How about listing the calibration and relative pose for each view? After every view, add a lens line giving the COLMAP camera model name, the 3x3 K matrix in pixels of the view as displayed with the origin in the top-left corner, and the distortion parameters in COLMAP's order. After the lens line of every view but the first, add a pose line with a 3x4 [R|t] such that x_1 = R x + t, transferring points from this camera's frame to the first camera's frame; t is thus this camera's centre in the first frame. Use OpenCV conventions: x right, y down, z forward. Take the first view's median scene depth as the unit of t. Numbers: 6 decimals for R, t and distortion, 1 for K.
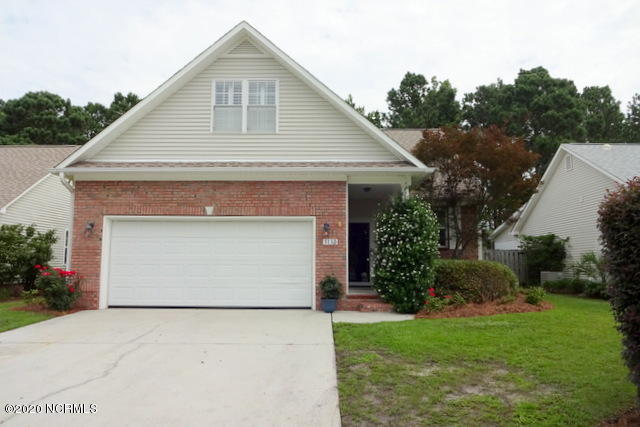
lens RADIAL K [[482.6, 0, 312.5], [0, 482.6, 211.7], [0, 0, 1]] dist [-0.000052, -0.001309]
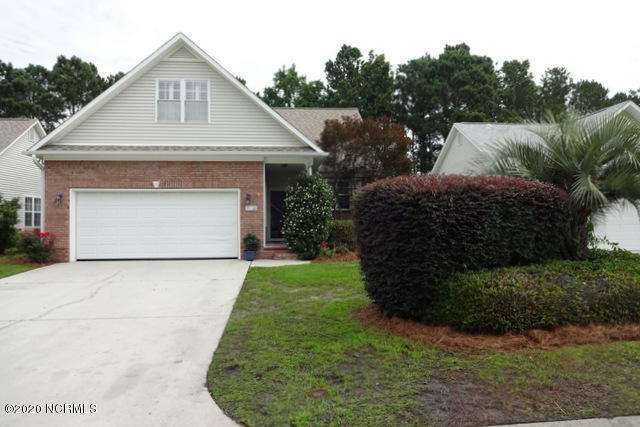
lens RADIAL K [[480.5, 0, 320.0], [0, 480.5, 213.5], [0, 0, 1]] dist [-0.015536, -0.004326]
pose [[0.993339, -0.009119, 0.114865, 0.070730], [-0.001174, 0.996011, 0.089225, -0.039250], [-0.115221, -0.088766, 0.989366, -0.313823]]
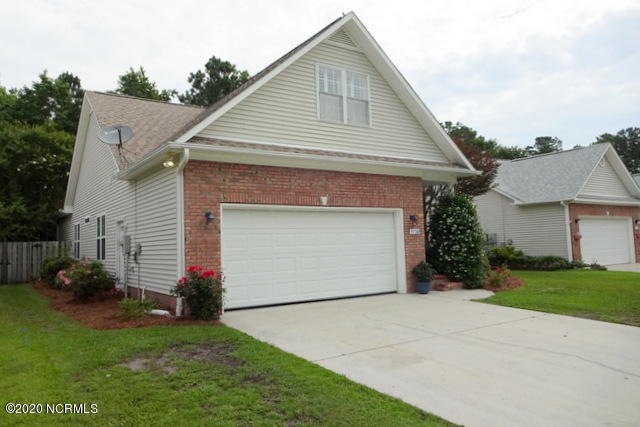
lens RADIAL K [[482.6, 0, 312.5], [0, 482.6, 211.7], [0, 0, 1]] dist [-0.000052, -0.001309]
pose [[0.817231, 0.010748, 0.576209, -0.786786], [-0.031011, 0.999198, 0.025344, -0.004104], [-0.575475, -0.038581, 0.816909, 0.218106]]
